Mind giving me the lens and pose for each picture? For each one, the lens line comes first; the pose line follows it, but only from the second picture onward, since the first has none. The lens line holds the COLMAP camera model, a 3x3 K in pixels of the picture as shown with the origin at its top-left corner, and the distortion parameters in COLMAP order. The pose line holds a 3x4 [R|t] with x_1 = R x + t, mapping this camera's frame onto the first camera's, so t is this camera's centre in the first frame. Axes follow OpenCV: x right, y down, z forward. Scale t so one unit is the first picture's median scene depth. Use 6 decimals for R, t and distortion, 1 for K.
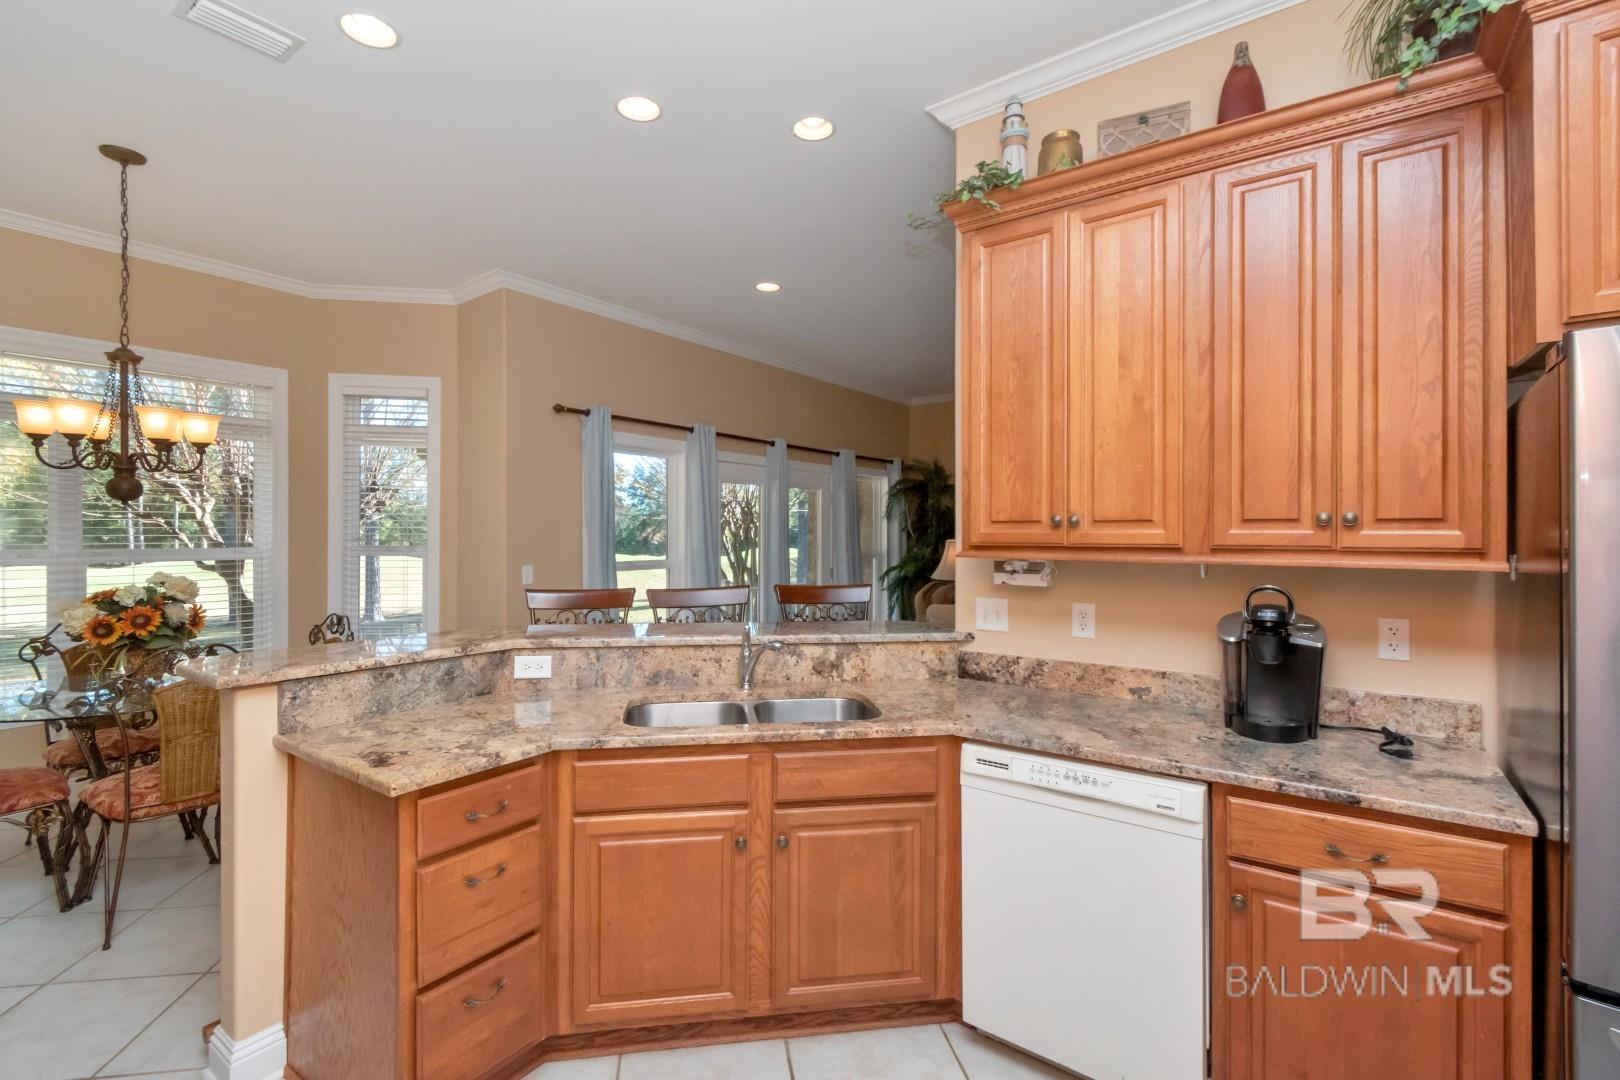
lens RADIAL K [[723.0, 0, 813.5], [0, 723.0, 533.1], [0, 0, 1]] dist [0.007642, -0.002121]
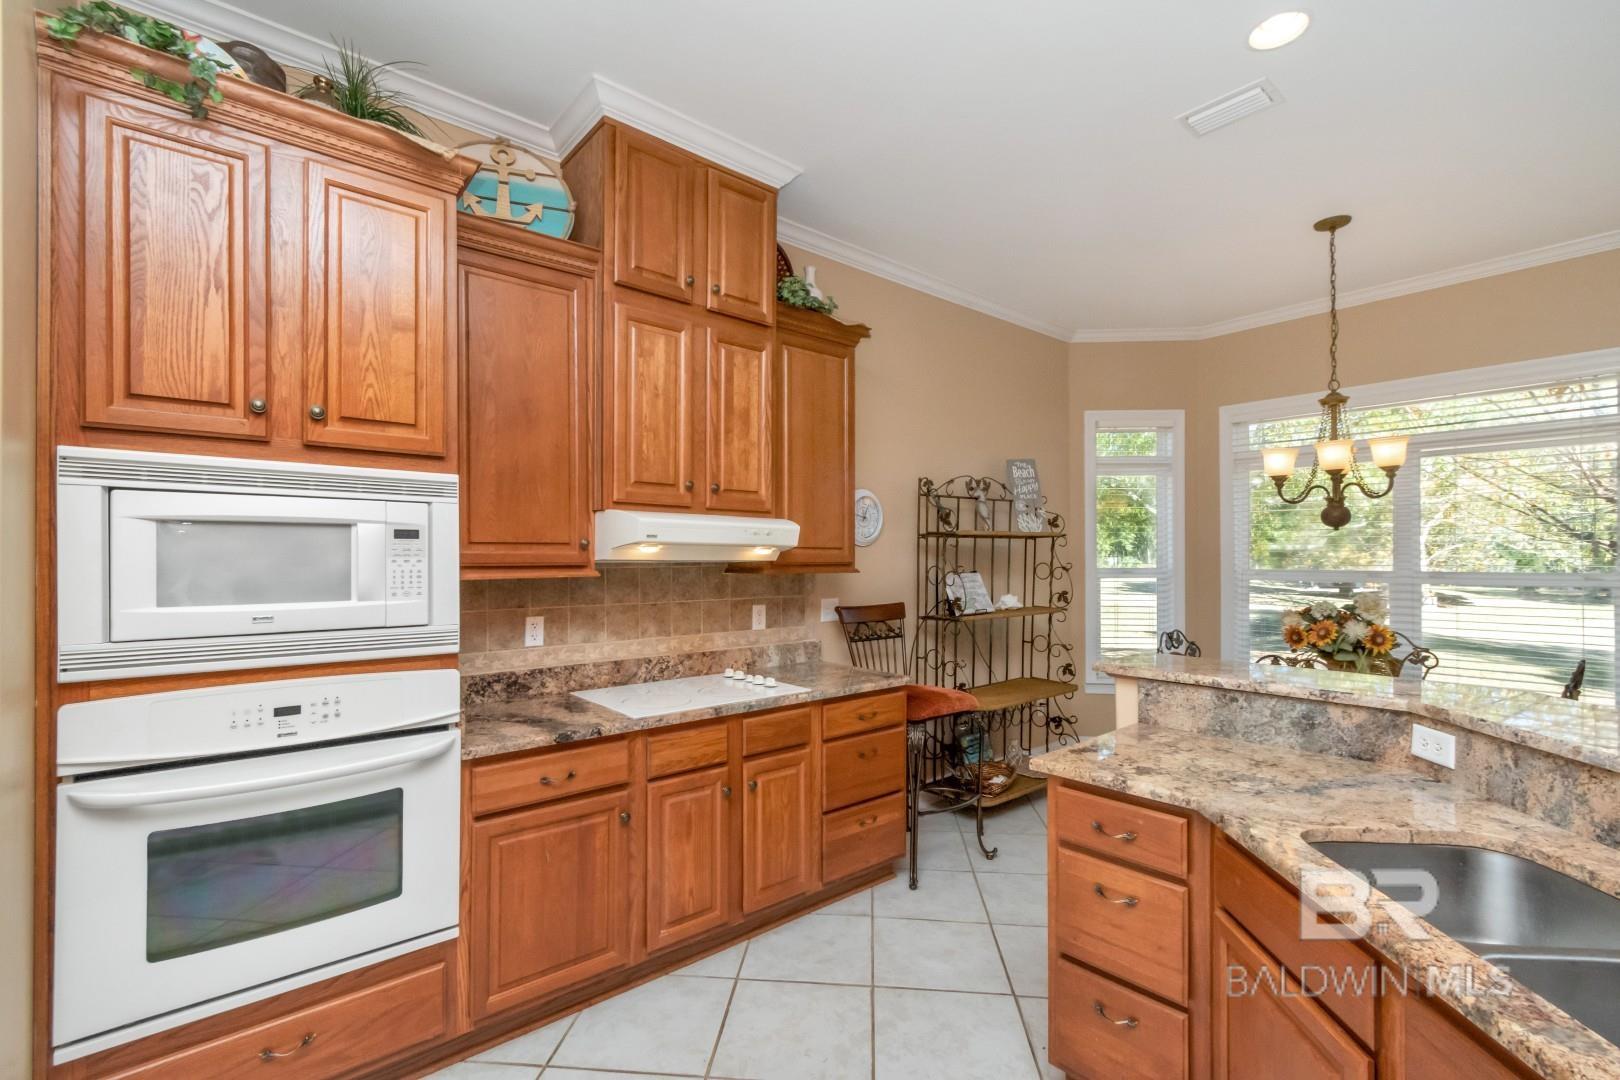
lens RADIAL K [[723.0, 0, 800.9], [0, 723.0, 560.9], [0, 0, 1]] dist [0.007642, -0.002121]
pose [[-0.239102, 0.004274, -0.970985, 0.426445], [-0.001420, 0.999988, 0.004751, 0.004806], [0.970994, 0.002515, -0.239093, 0.564511]]
